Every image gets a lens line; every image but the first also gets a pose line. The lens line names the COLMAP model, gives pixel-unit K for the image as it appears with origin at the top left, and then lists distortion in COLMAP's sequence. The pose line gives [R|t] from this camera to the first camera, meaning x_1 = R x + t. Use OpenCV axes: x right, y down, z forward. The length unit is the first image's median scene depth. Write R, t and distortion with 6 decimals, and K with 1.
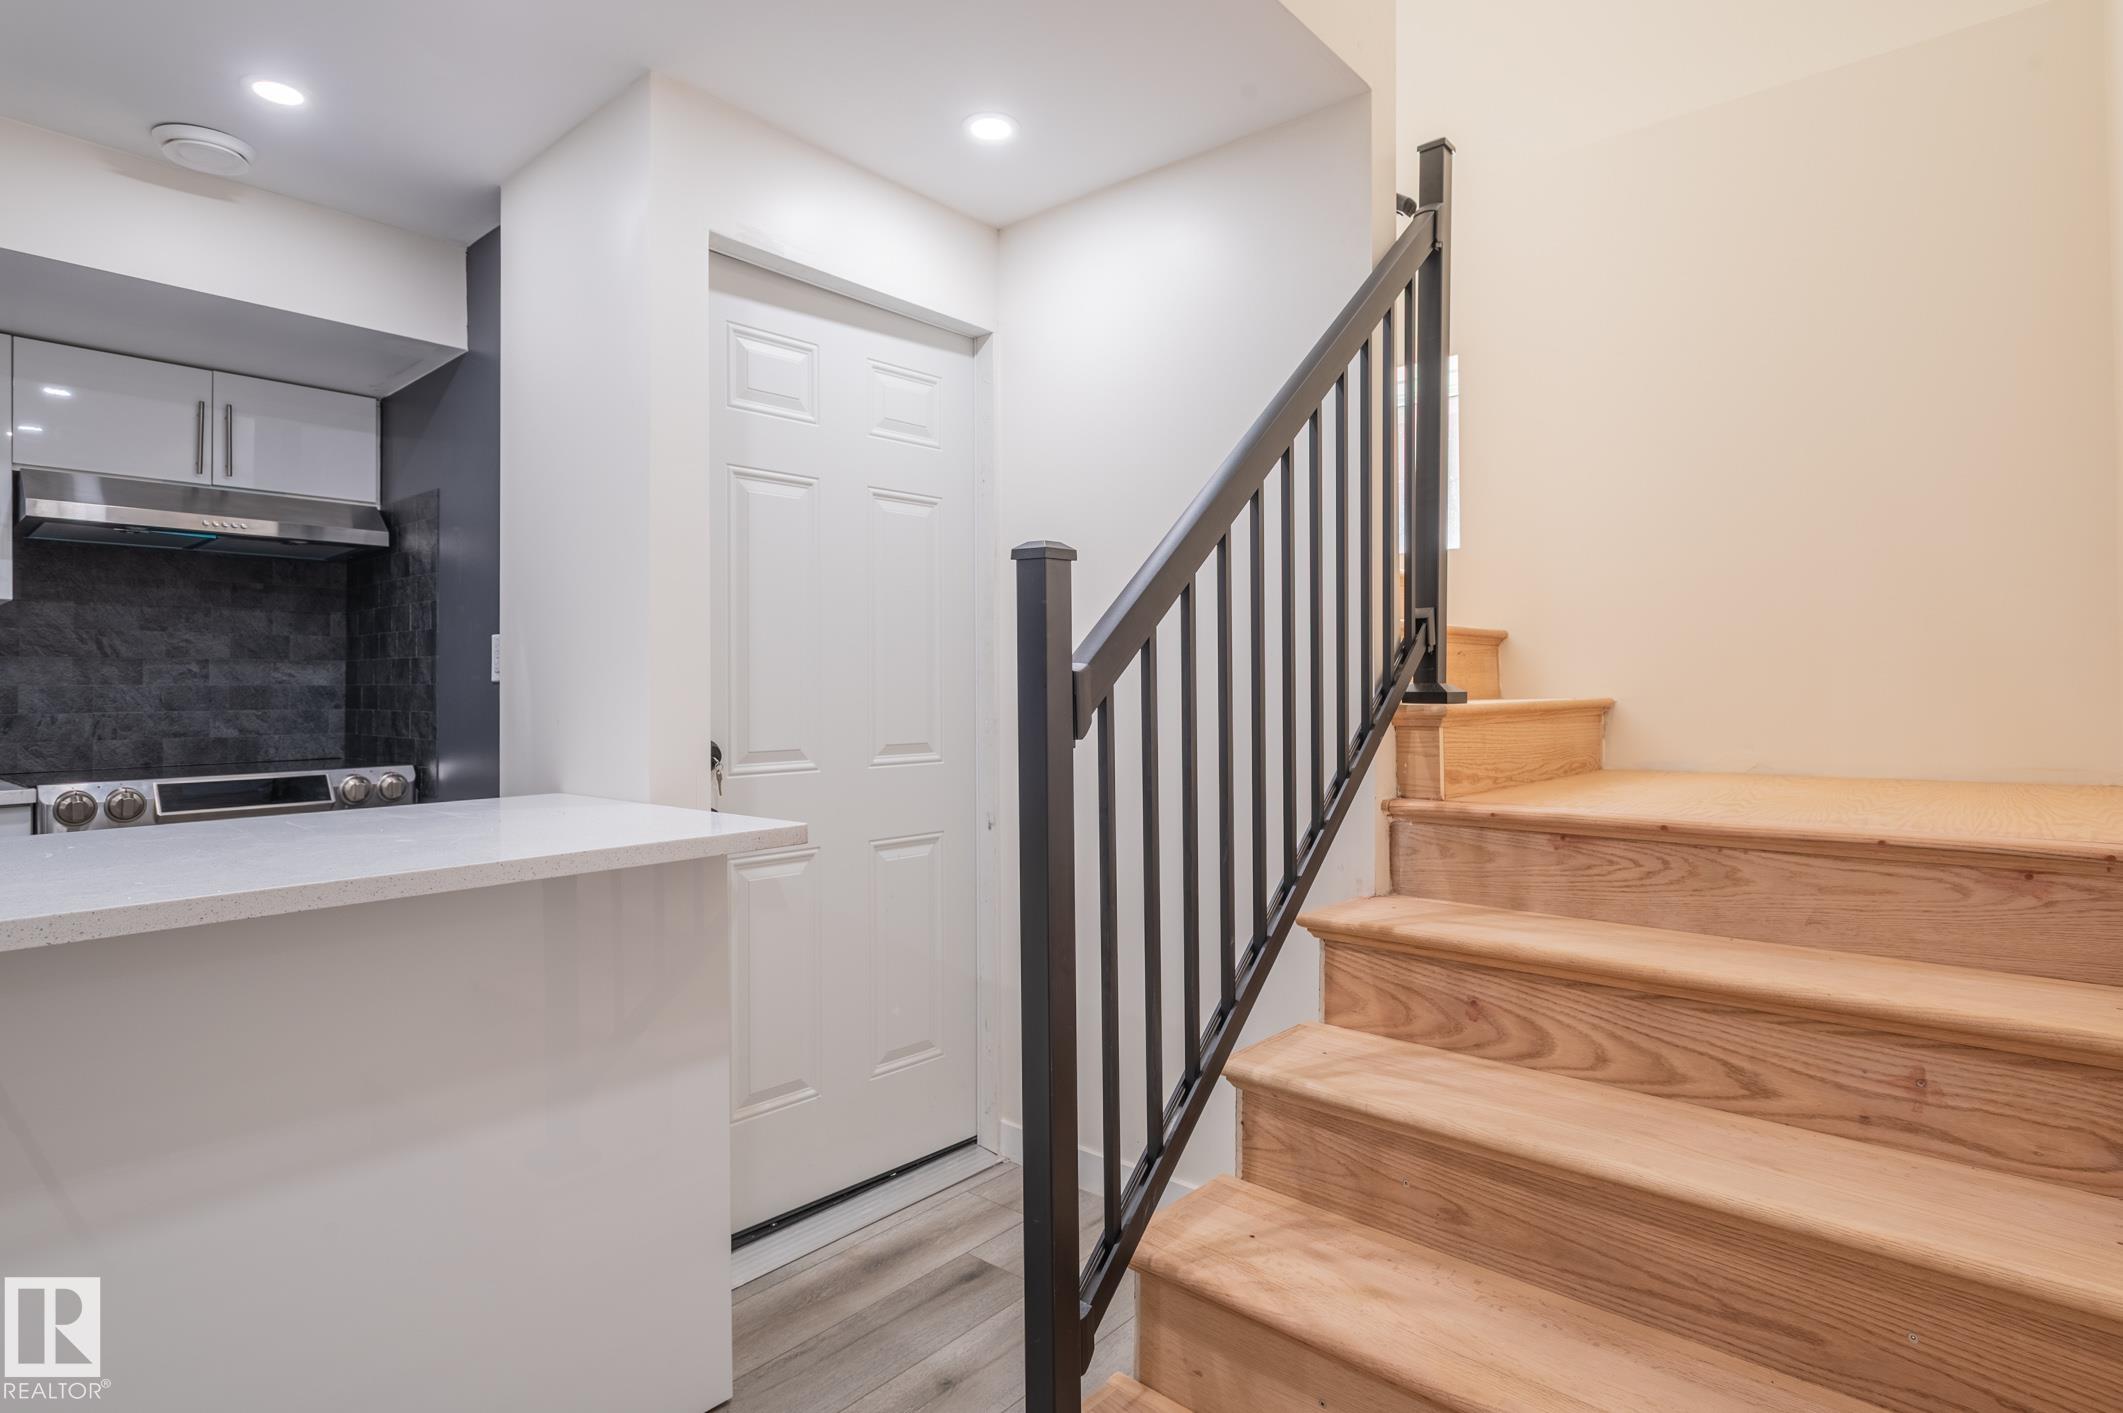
lens RADIAL K [[1097.0, 0, 1054.3], [0, 1097.0, 690.3], [0, 0, 1]] dist [0.005766, -0.000825]
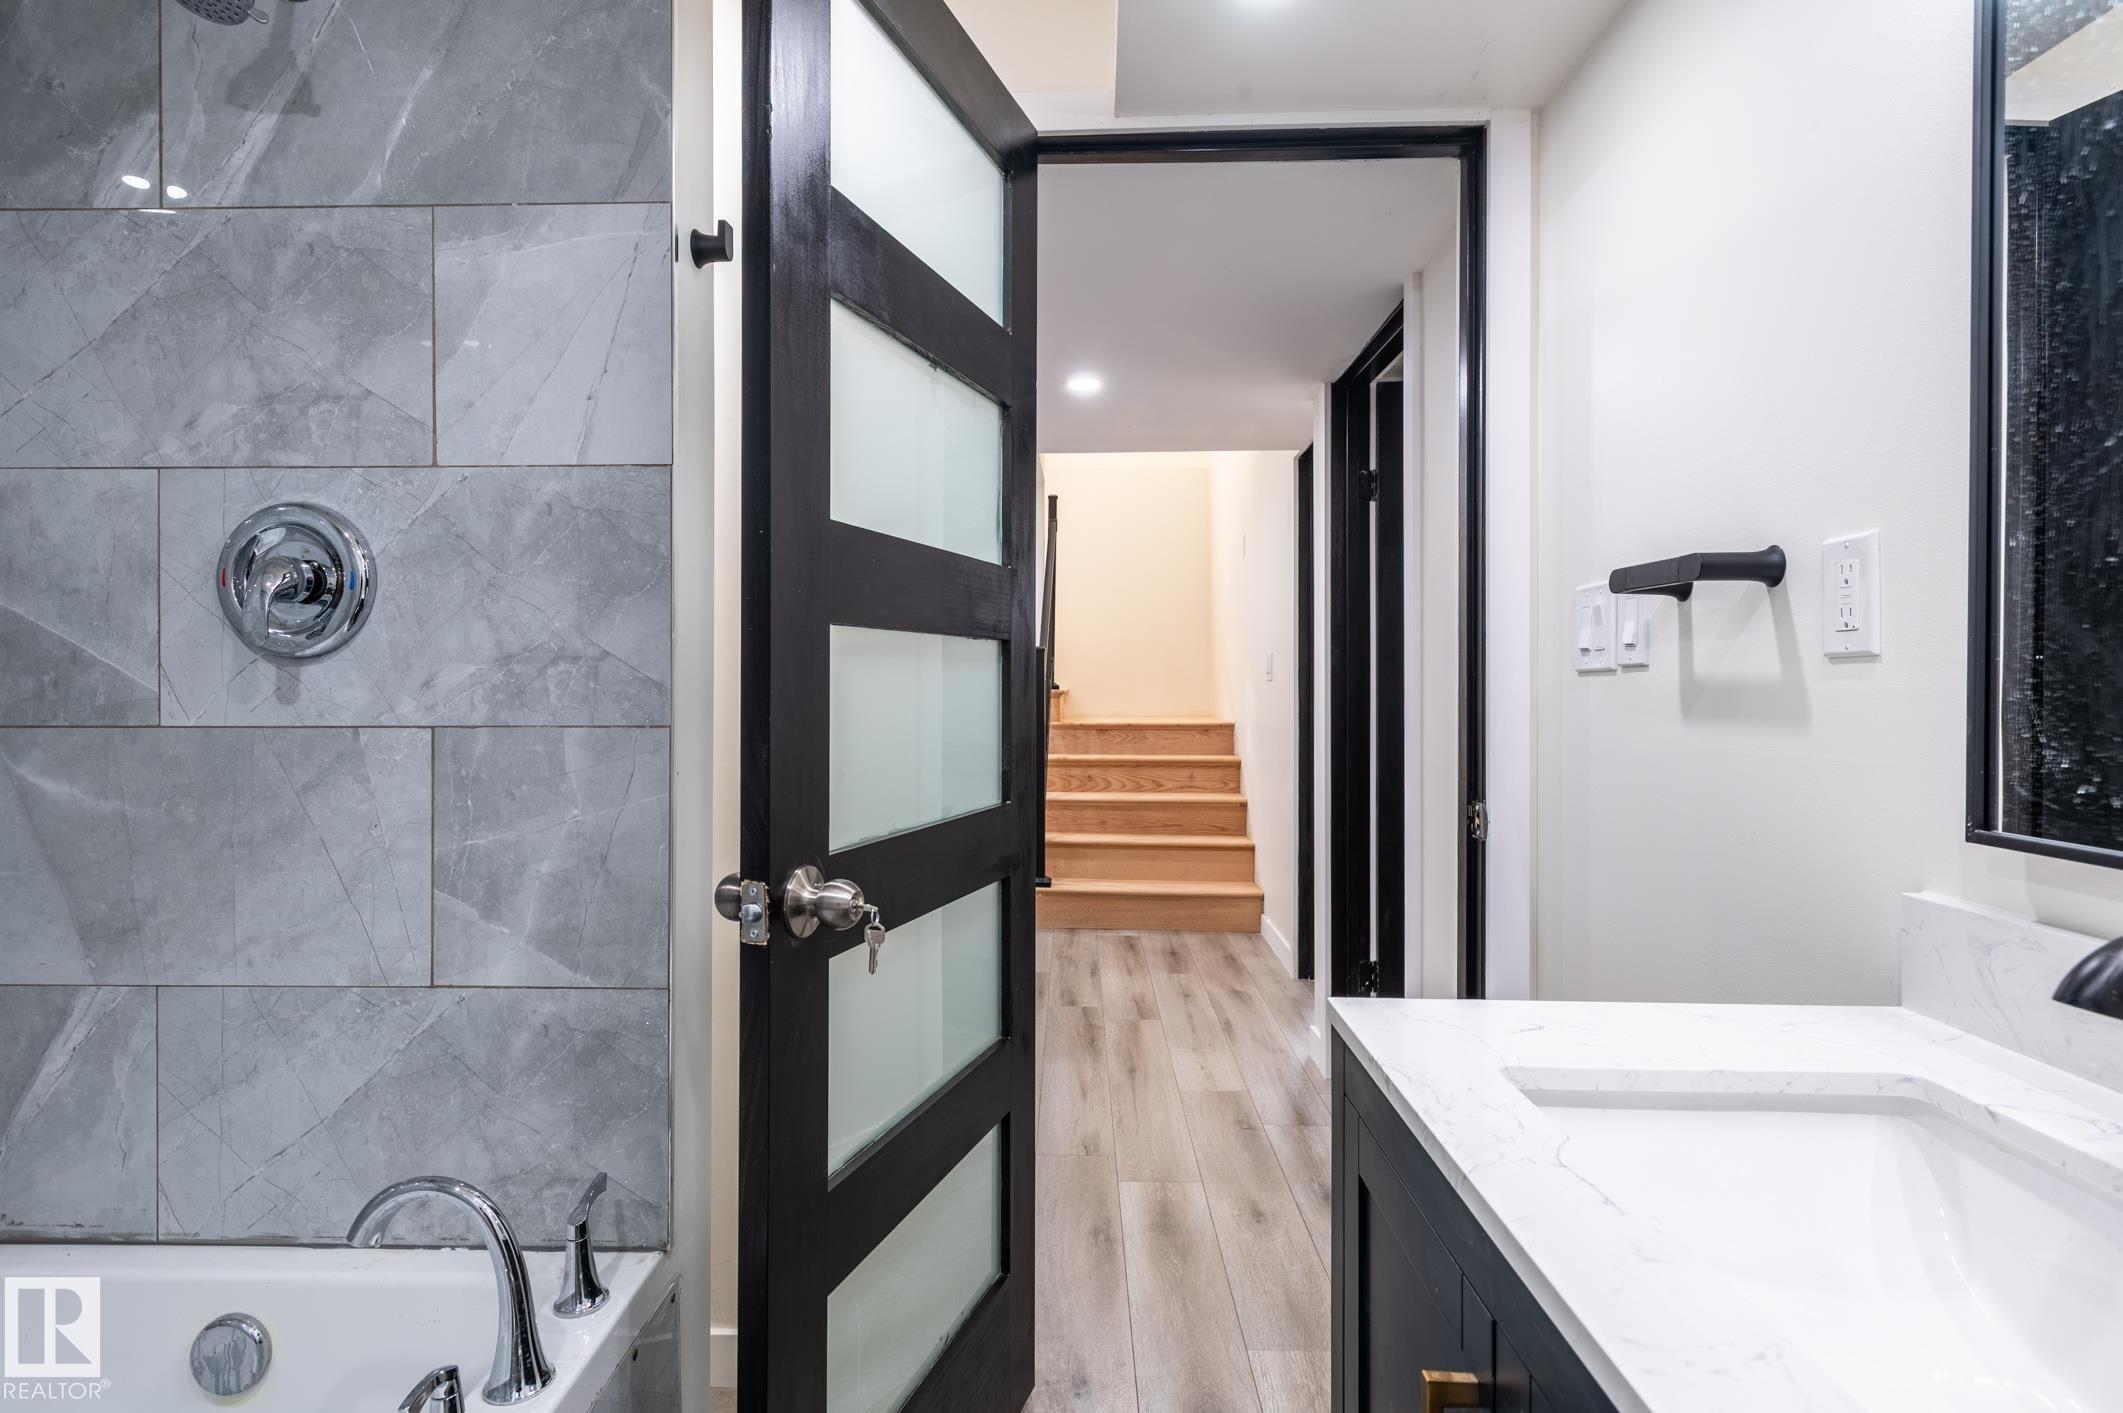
lens RADIAL K [[1097.0, 0, 1065.6], [0, 1097.0, 698.3], [0, 0, 1]] dist [0.005766, -0.000825]
pose [[0.771886, -0.004456, 0.635746, -2.213671], [-0.005441, 0.999893, 0.013614, -0.005805], [-0.635738, -0.013967, 0.771778, -1.900781]]
